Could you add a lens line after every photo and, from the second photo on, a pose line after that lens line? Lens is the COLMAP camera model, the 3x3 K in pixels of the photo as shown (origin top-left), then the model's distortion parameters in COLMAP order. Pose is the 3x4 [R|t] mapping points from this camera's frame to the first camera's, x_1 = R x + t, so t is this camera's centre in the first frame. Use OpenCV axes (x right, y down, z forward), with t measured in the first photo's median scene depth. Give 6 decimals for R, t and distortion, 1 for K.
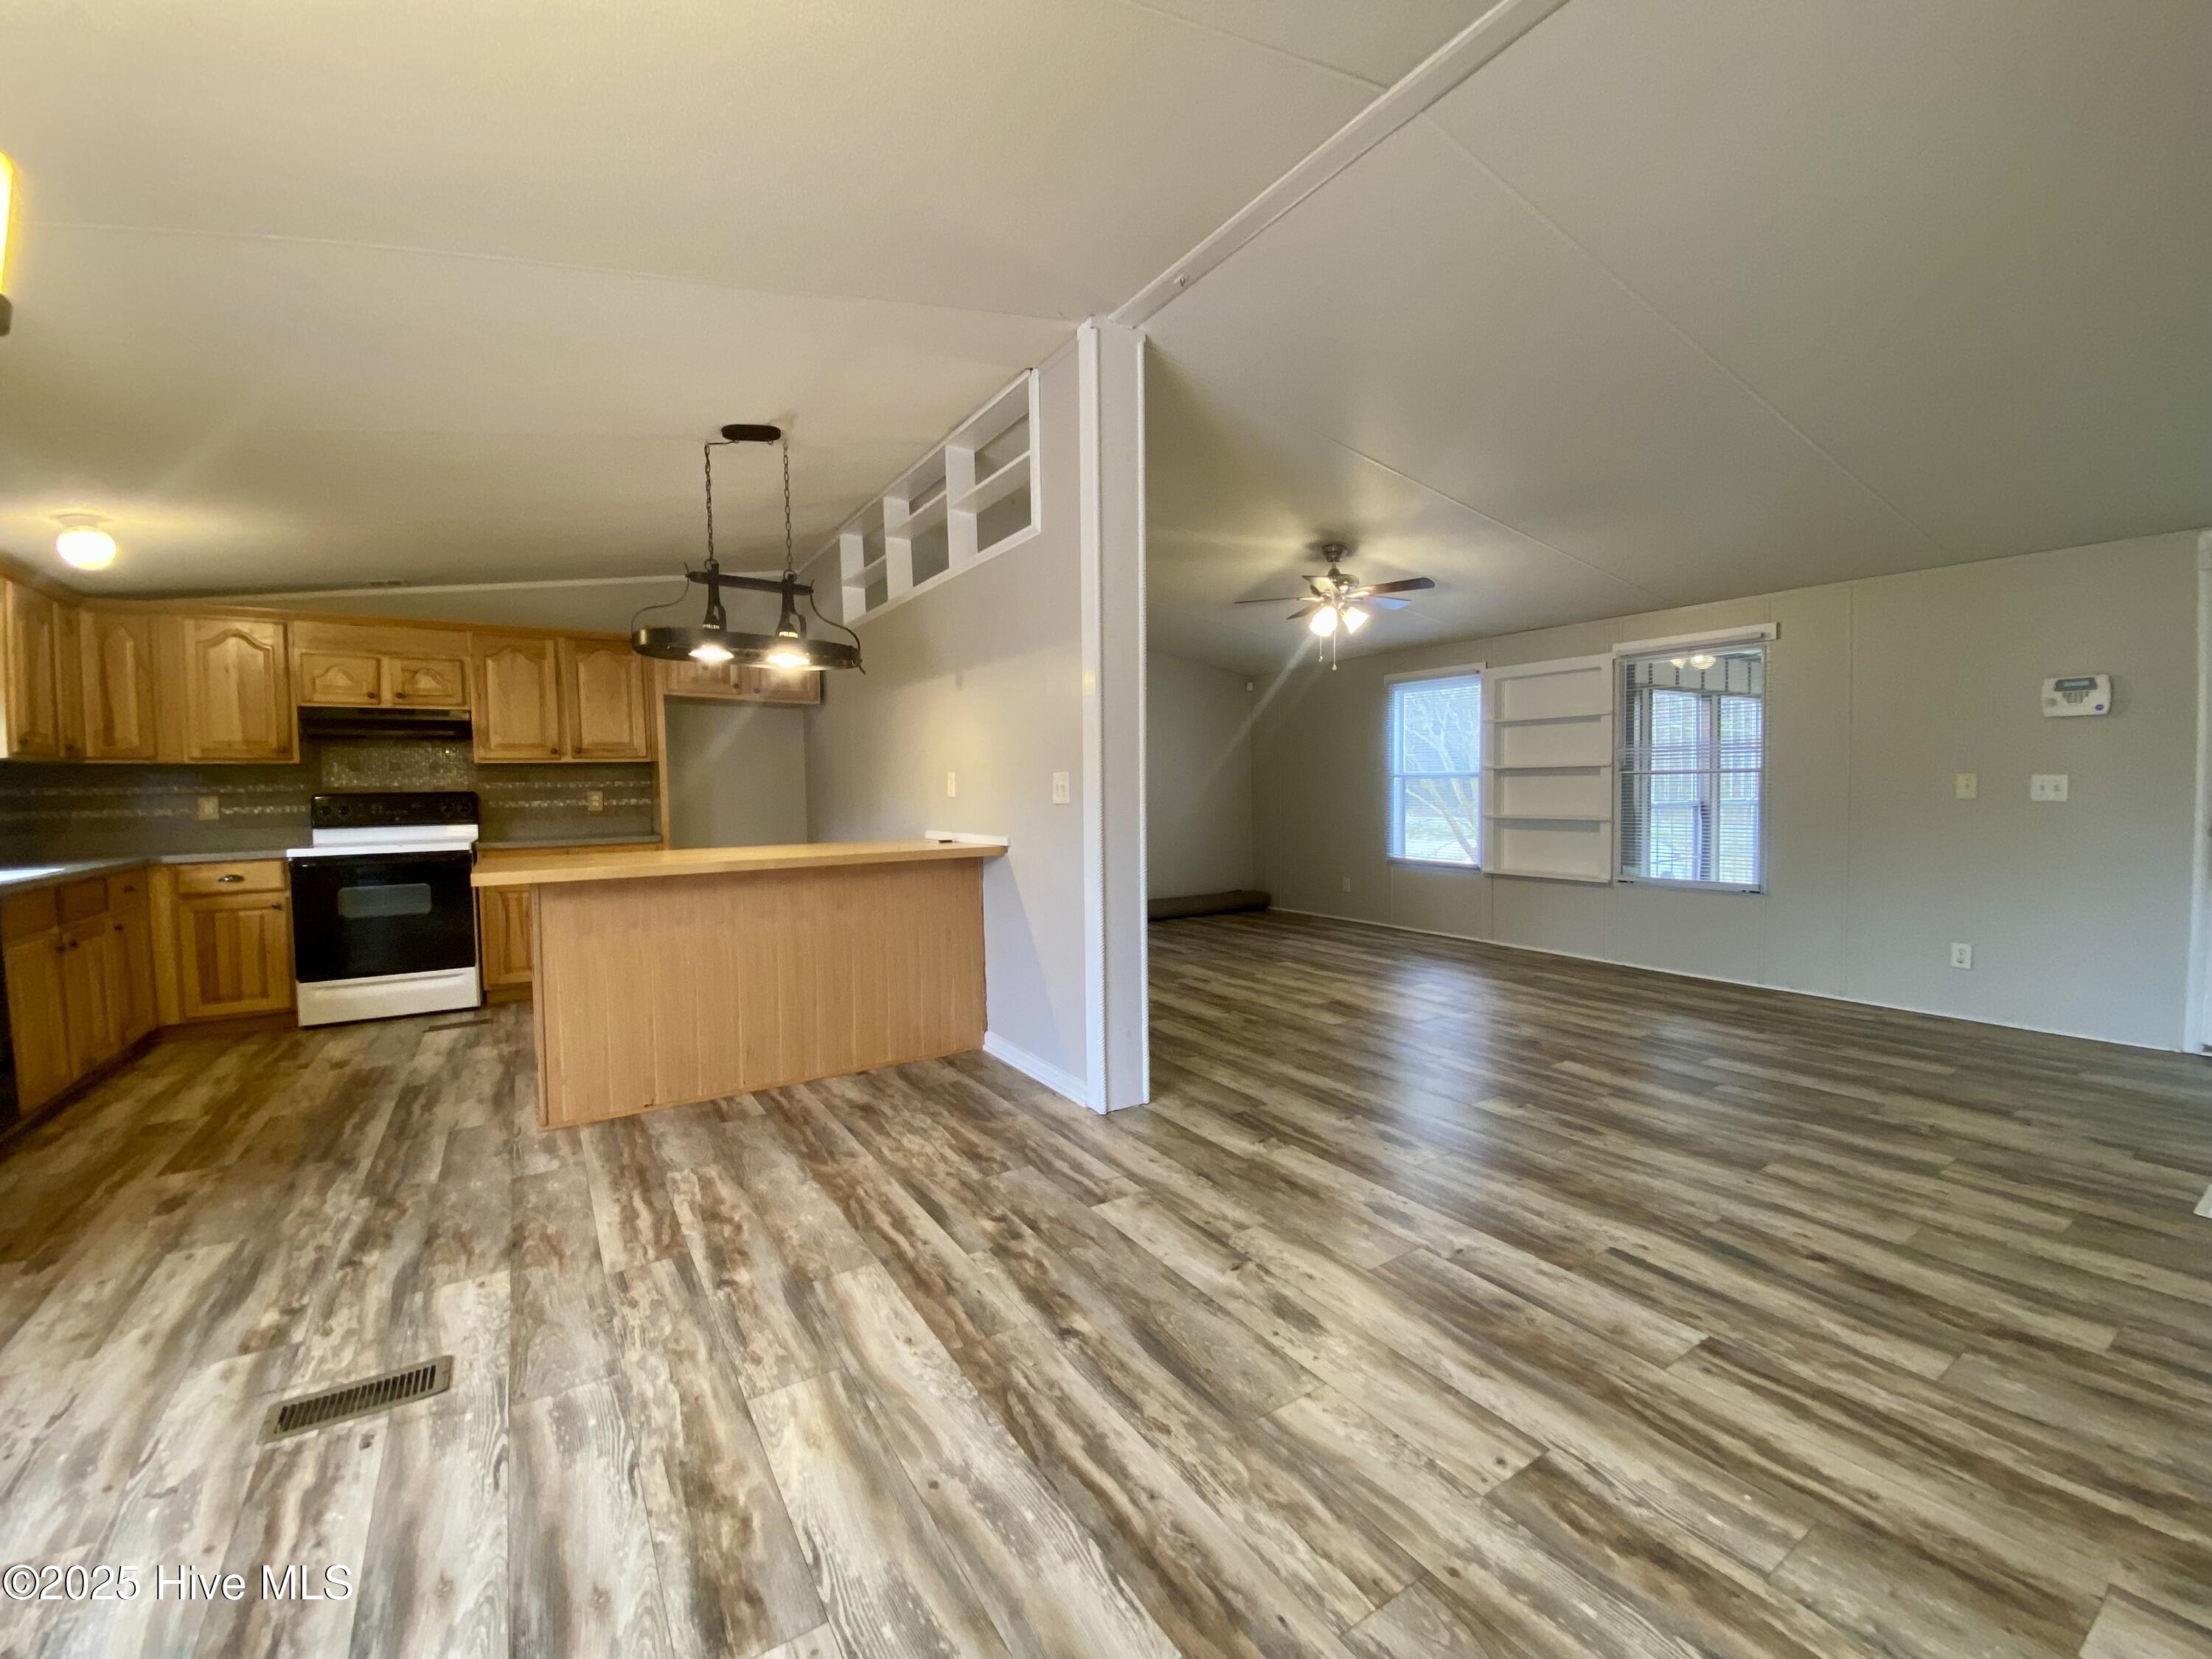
lens RADIAL K [[903.4, 0, 1092.1], [0, 903.4, 833.3], [0, 0, 1]] dist [0.003002, -0.015753]
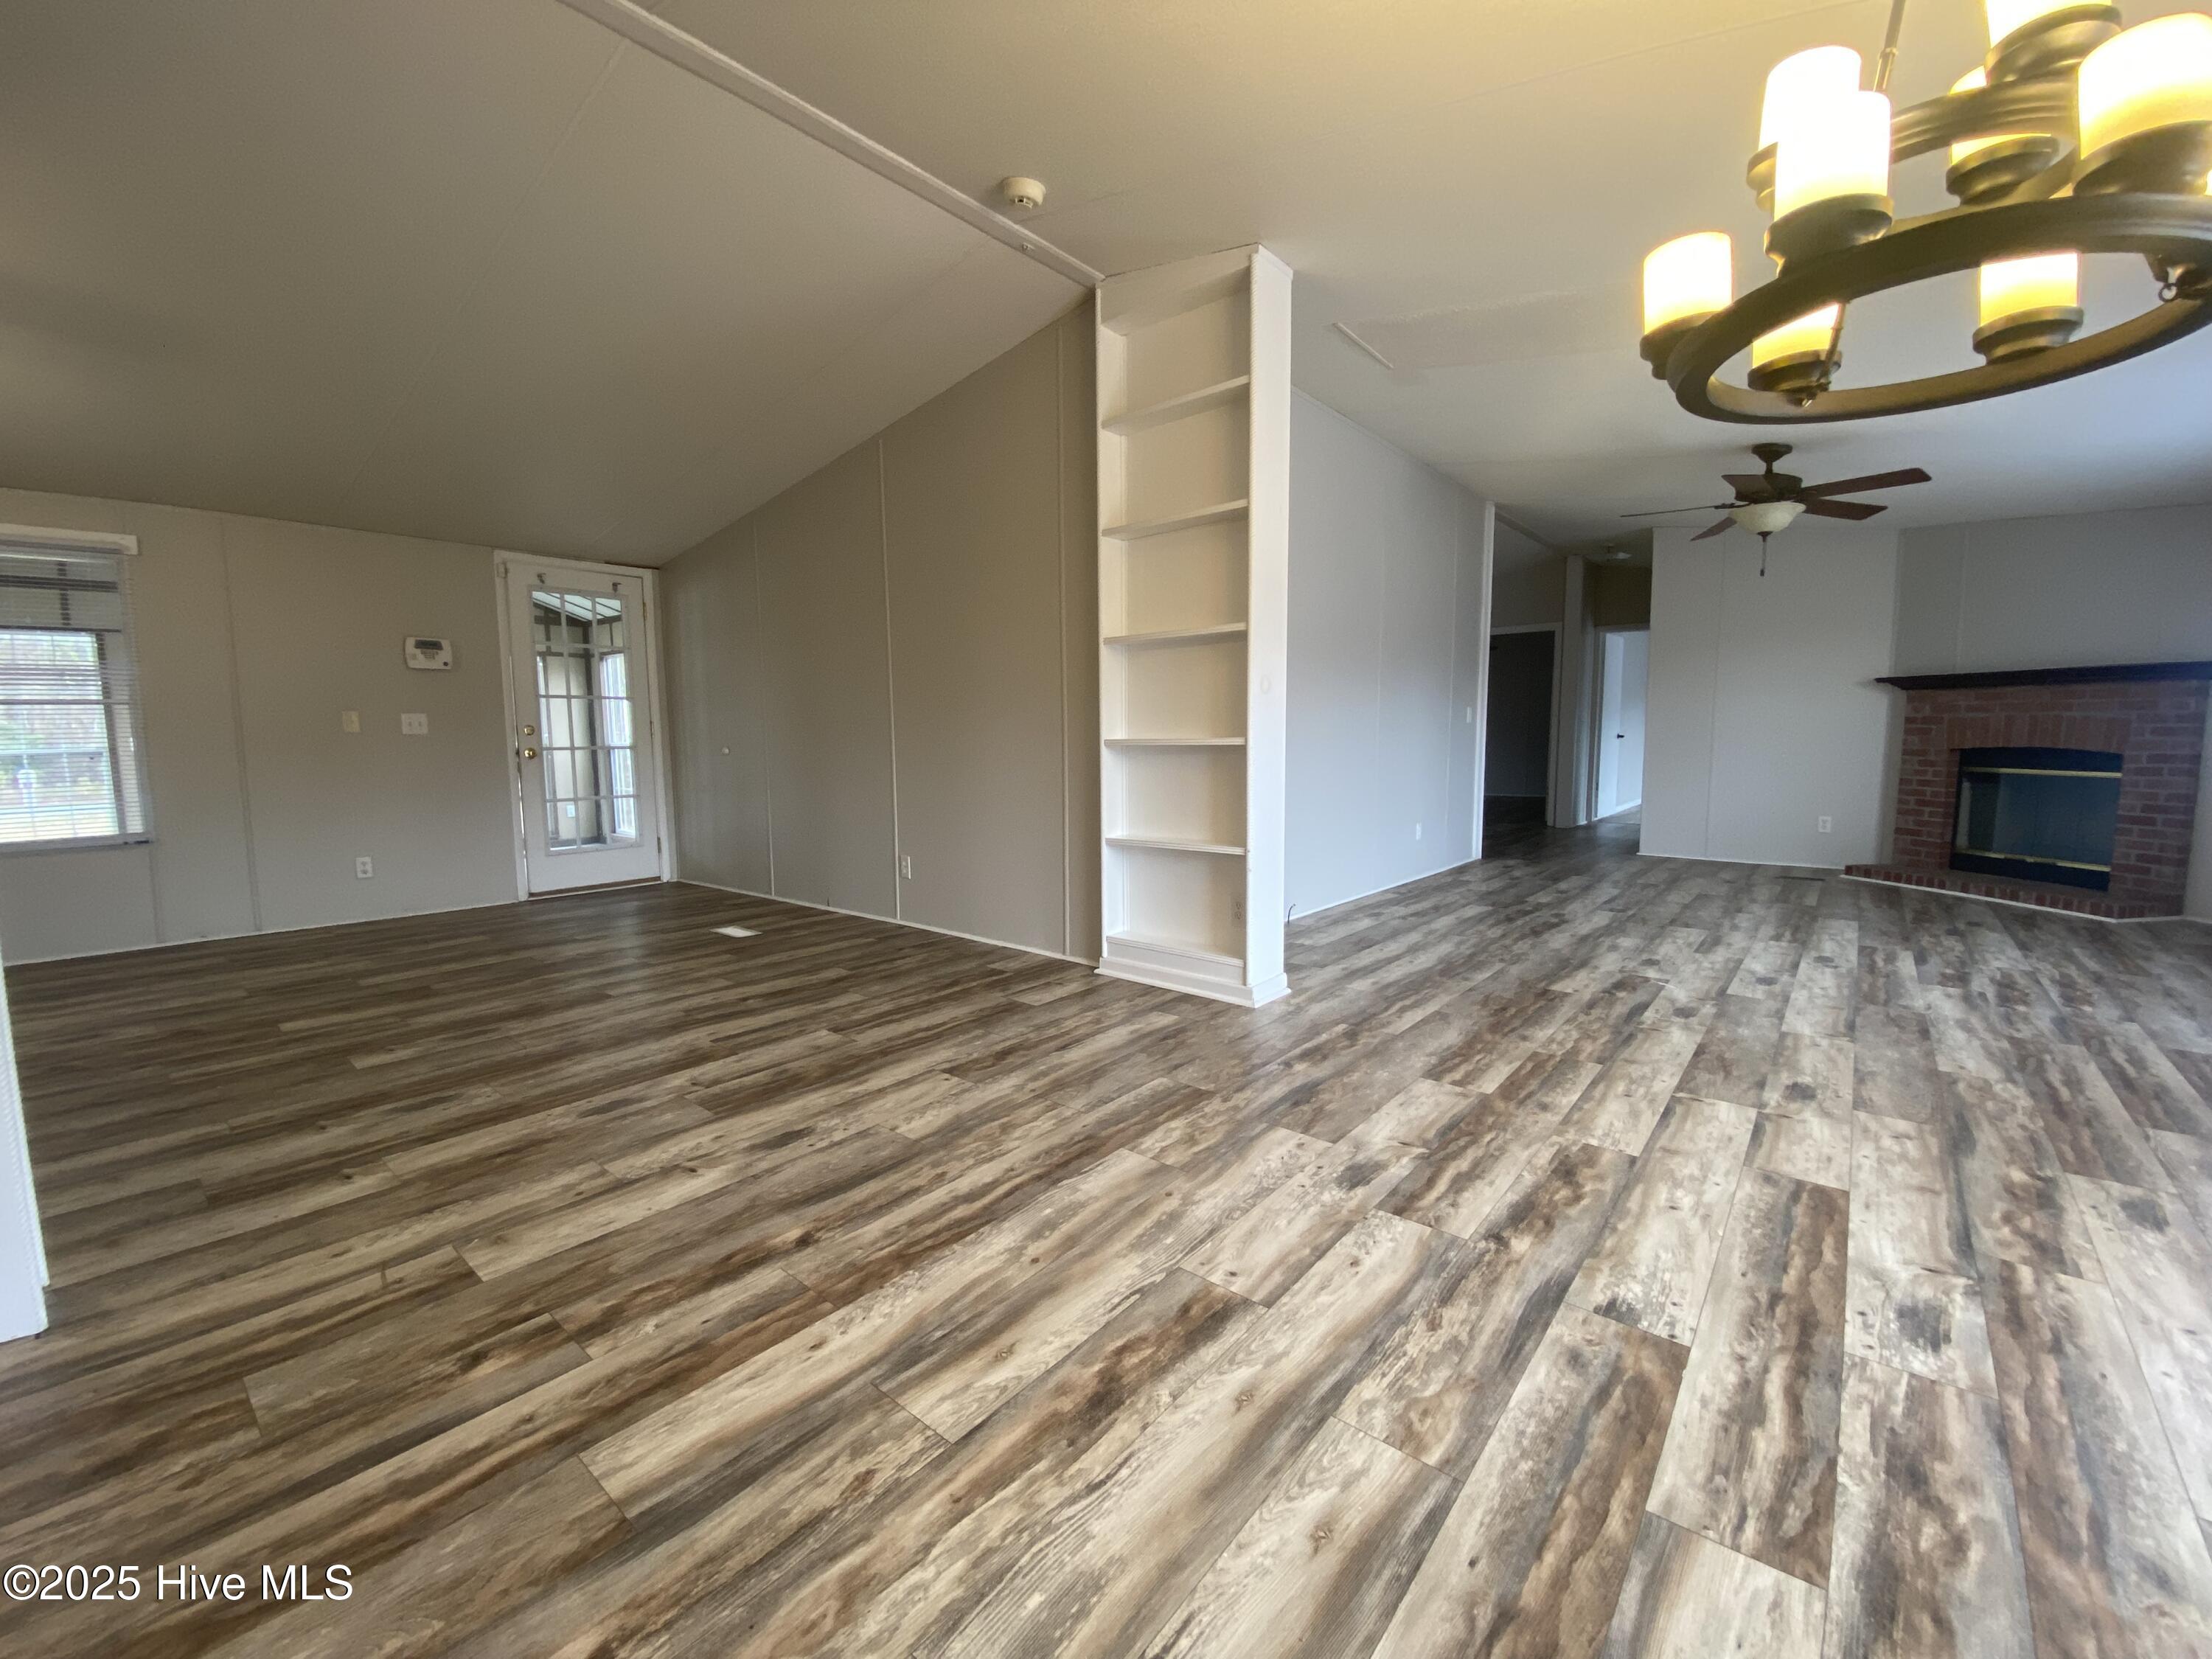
lens RADIAL K [[903.4, 0, 1092.1], [0, 903.4, 833.3], [0, 0, 1]] dist [0.003002, -0.015753]
pose [[-0.295478, -0.089756, 0.951124, -0.996833], [0.067432, 0.991134, 0.114480, 0.048302], [-0.952967, 0.097963, -0.286806, 0.970904]]
